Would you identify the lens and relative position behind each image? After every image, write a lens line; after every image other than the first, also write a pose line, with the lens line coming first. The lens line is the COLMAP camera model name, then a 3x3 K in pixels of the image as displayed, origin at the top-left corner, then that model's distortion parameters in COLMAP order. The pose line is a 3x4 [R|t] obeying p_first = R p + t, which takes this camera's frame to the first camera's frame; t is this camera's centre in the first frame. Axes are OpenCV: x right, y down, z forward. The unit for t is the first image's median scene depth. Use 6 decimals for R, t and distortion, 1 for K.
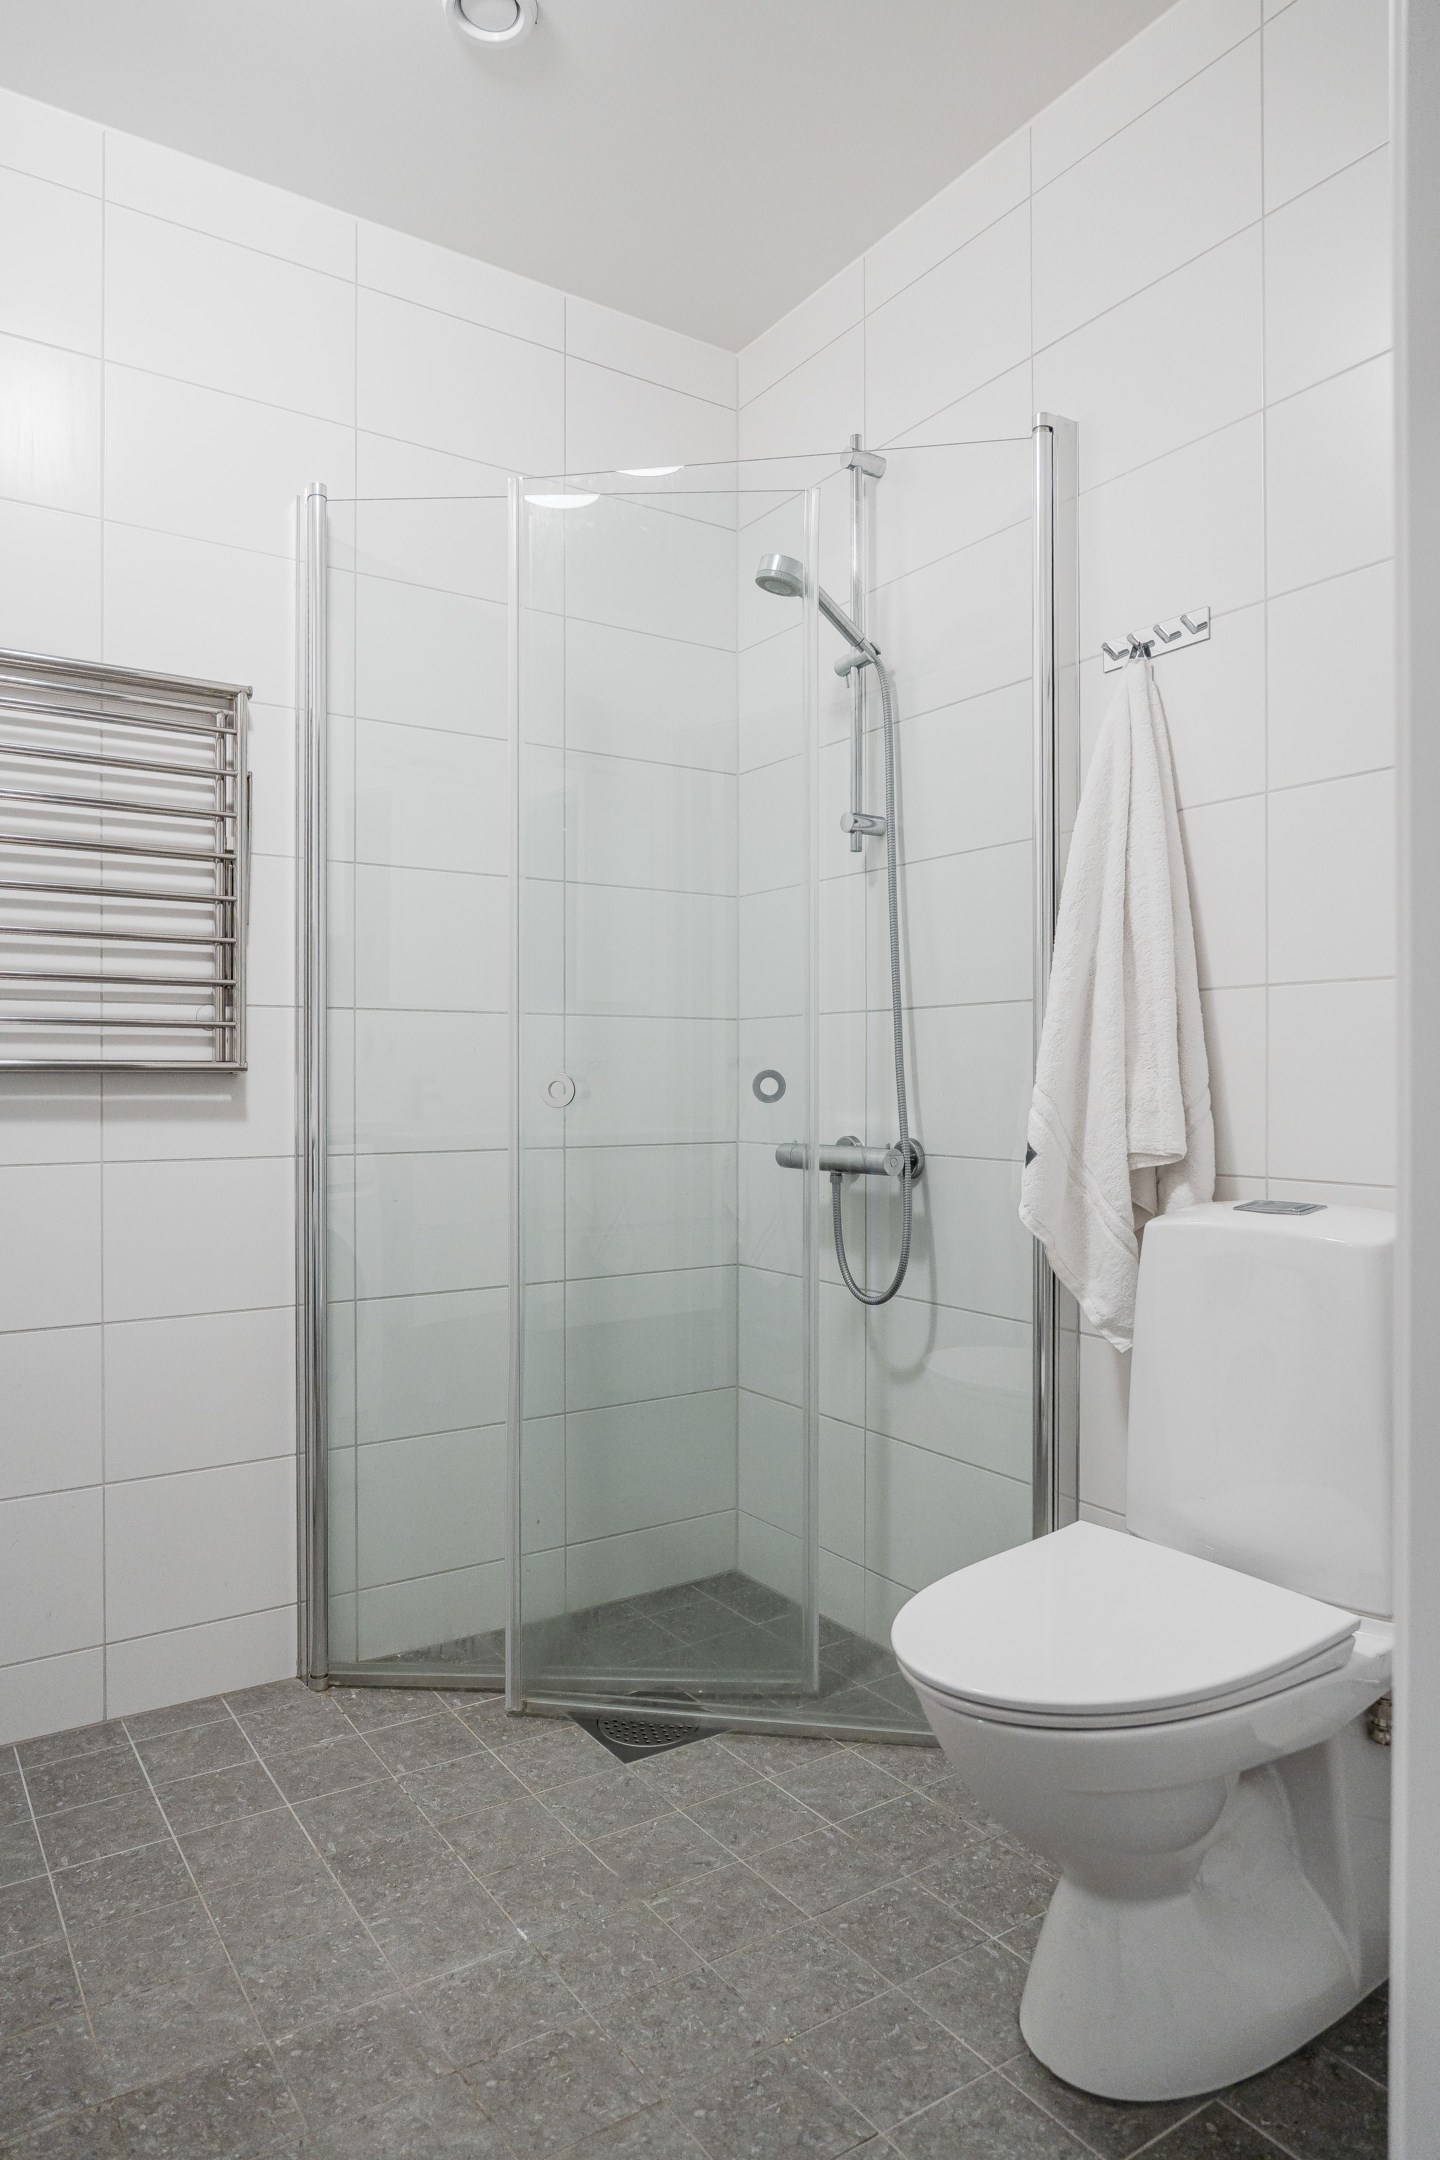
lens RADIAL K [[1325.9, 0, 715.6], [0, 1325.9, 1080.4], [0, 0, 1]] dist [-0.023791, 0.009062]
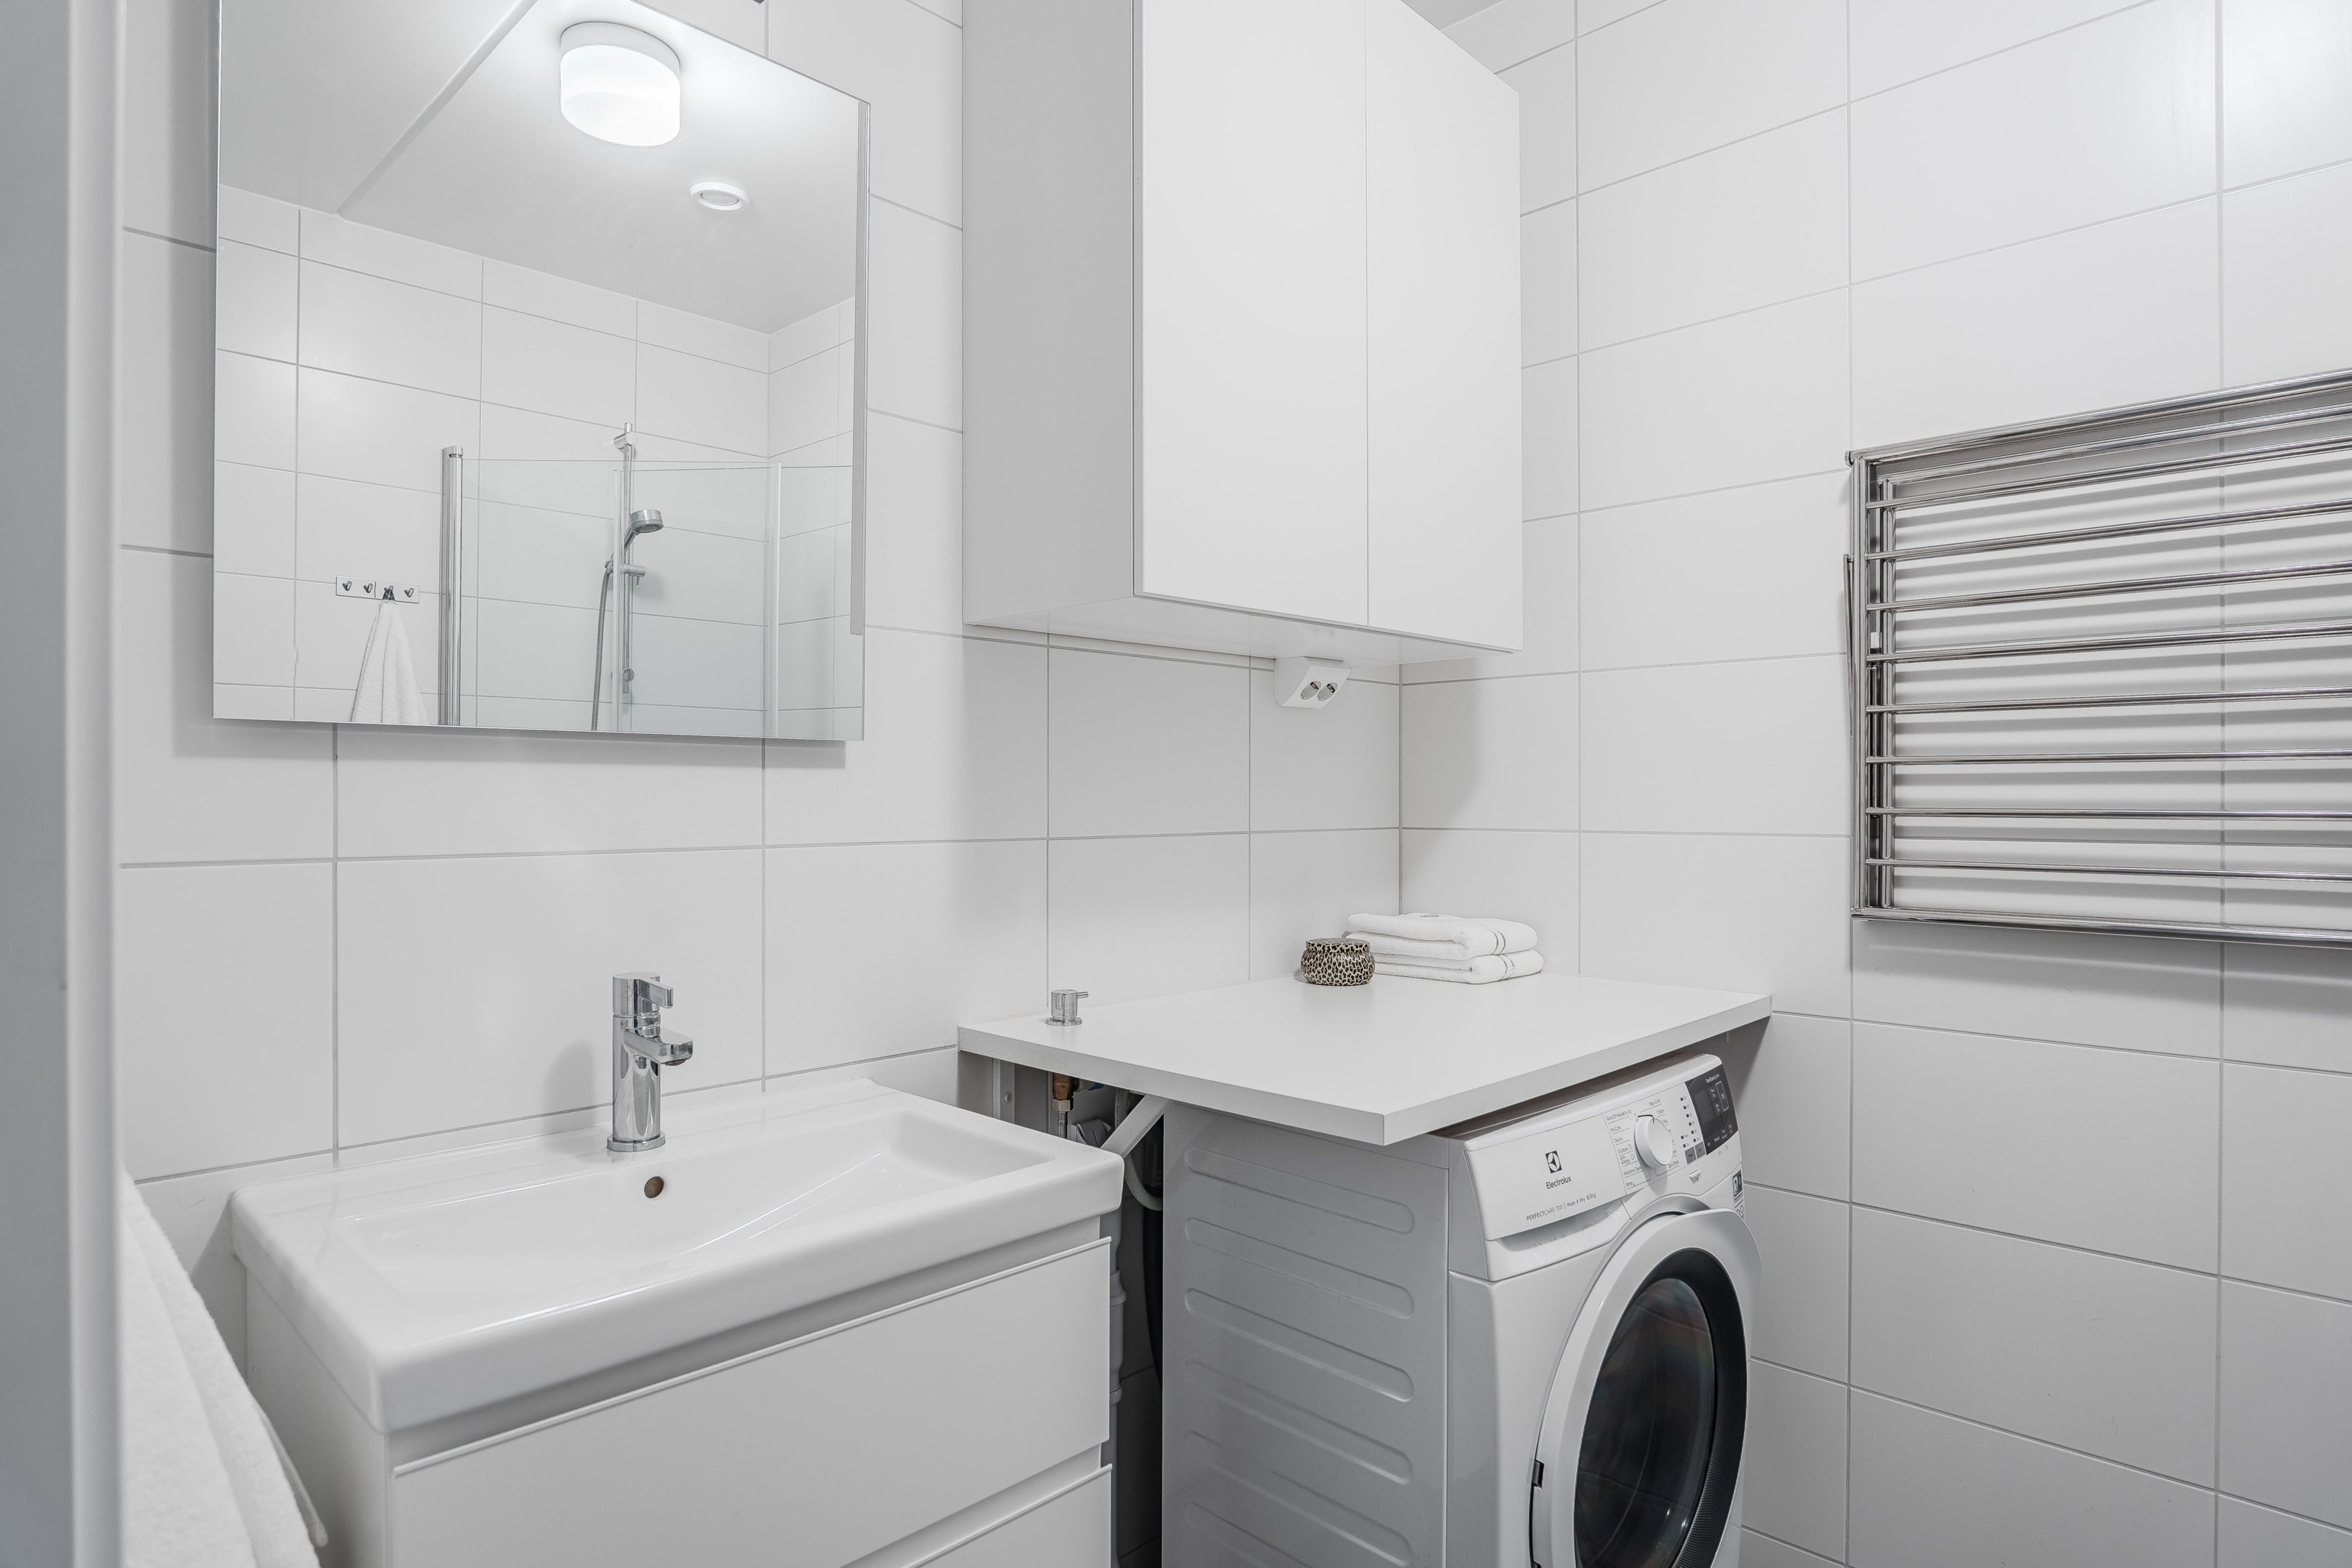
lens RADIAL K [[1285.9, 0, 1169.3], [0, 1285.9, 801.2], [0, 0, 1]] dist [-0.020031, 0.003847]
pose [[0.214598, 0.001574, -0.976701, 0.102806], [0.003379, 0.999992, 0.002354, -0.084269], [0.976697, -0.003805, 0.214591, 0.257309]]
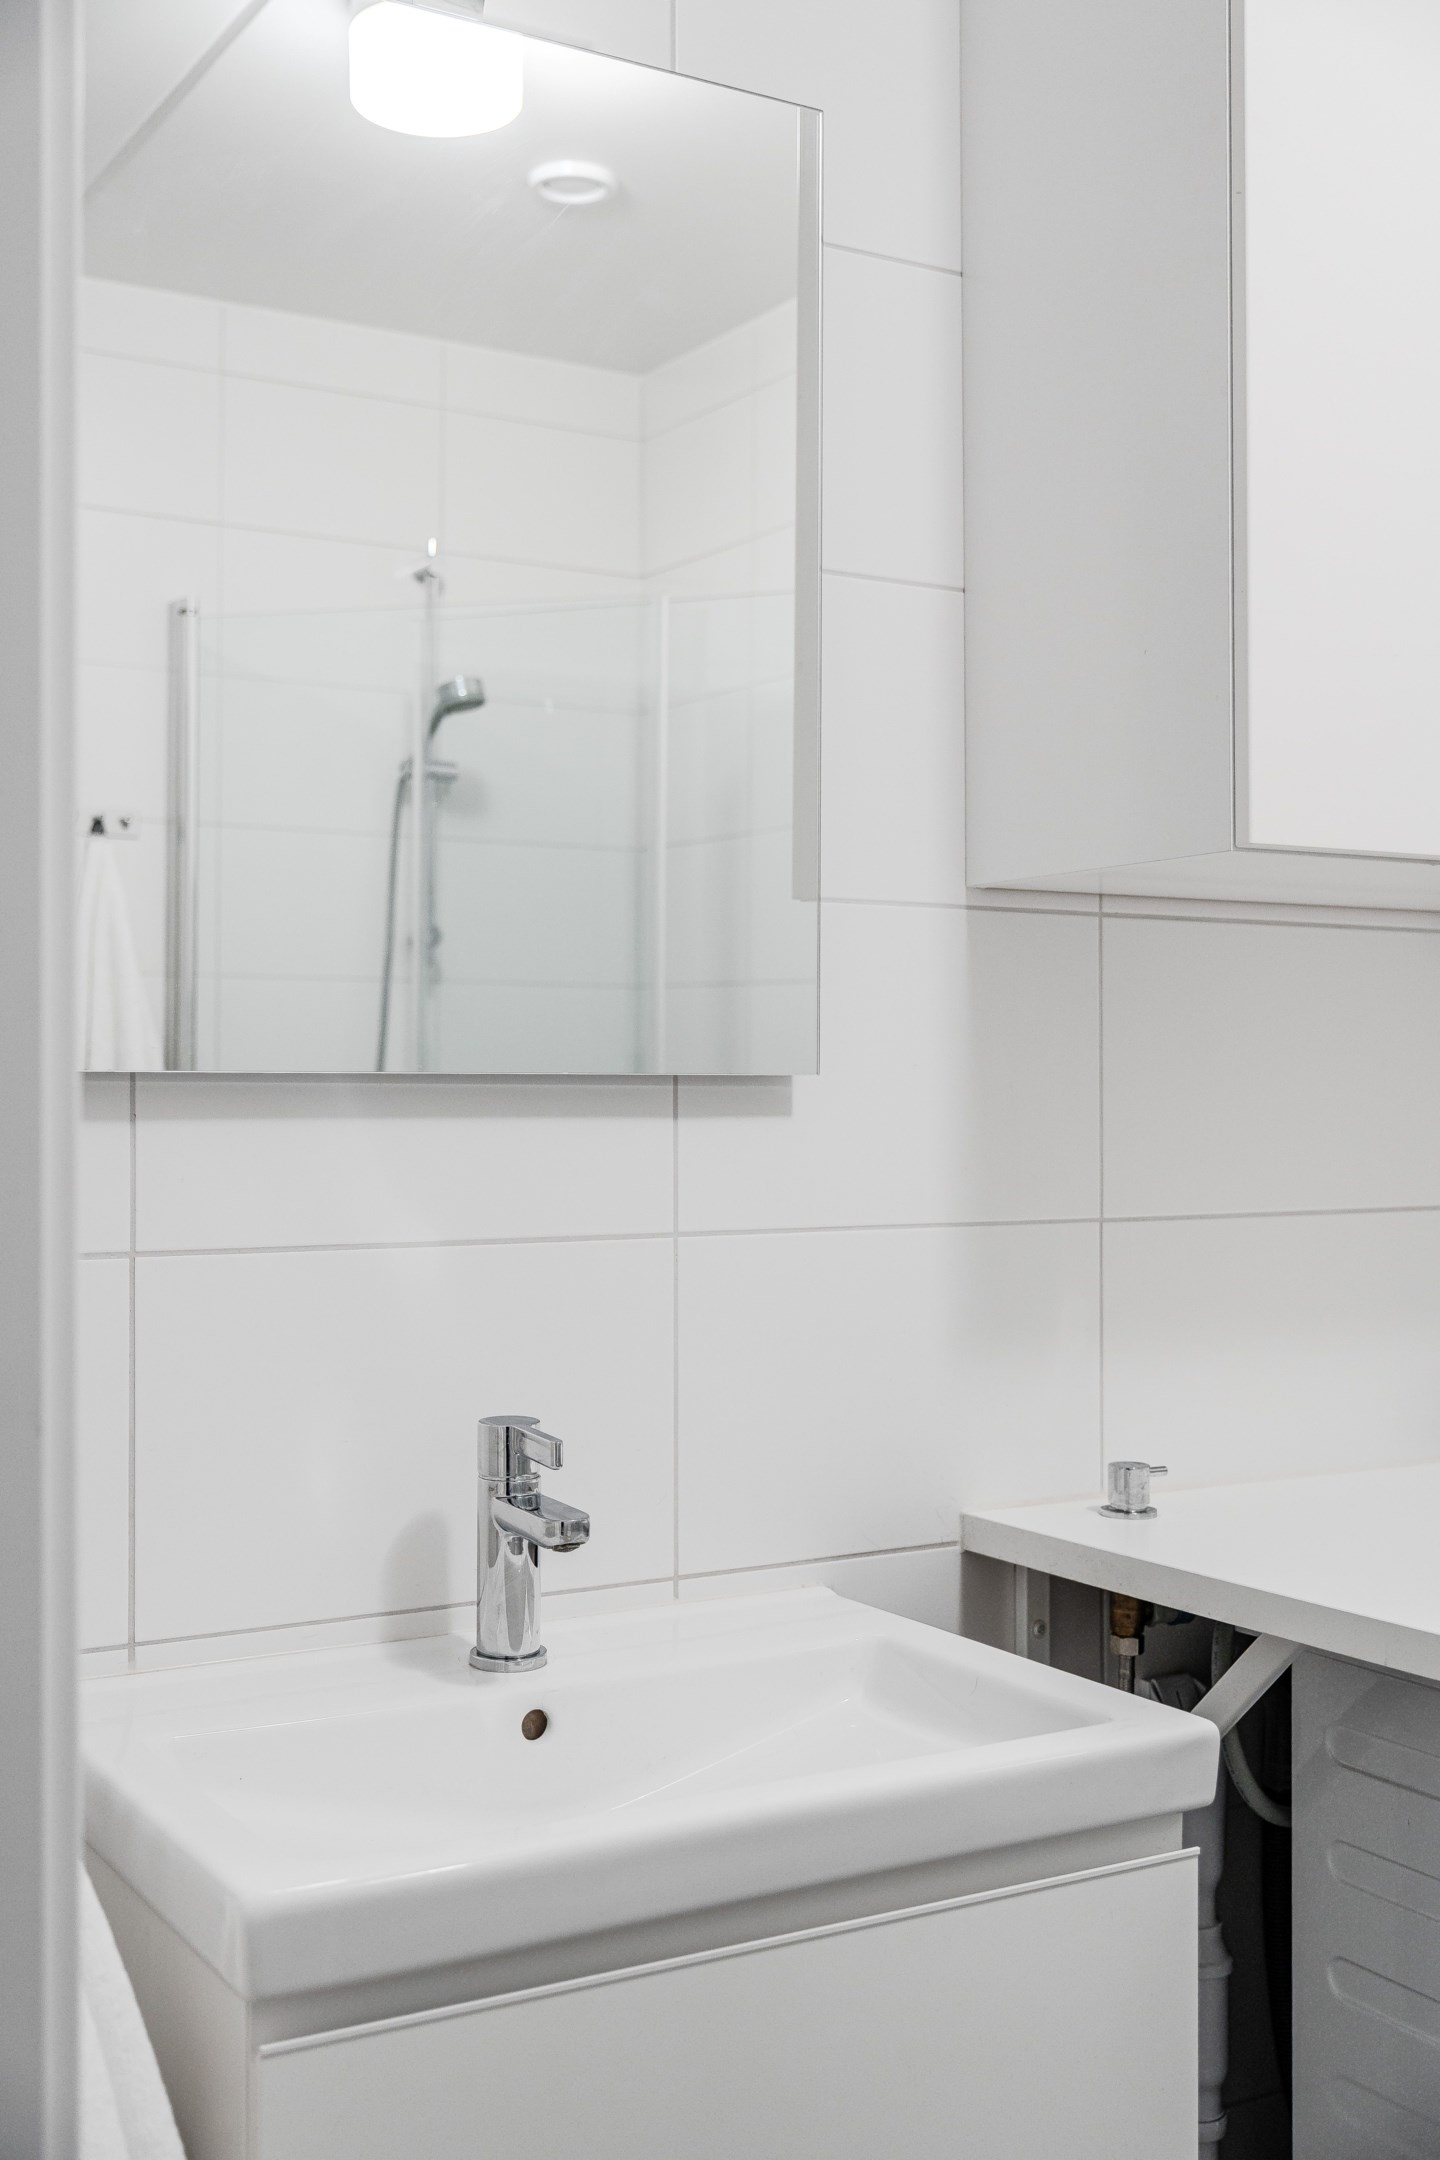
lens RADIAL K [[2266.4, 0, 722.5], [0, 2266.4, 1095.7], [0, 0, 1]] dist [-0.007282, 0.000000]
pose [[-0.044989, -0.008848, -0.998948, 0.199479], [0.006312, 0.999938, -0.009141, -0.100797], [0.998968, -0.006717, -0.044931, 0.247034]]
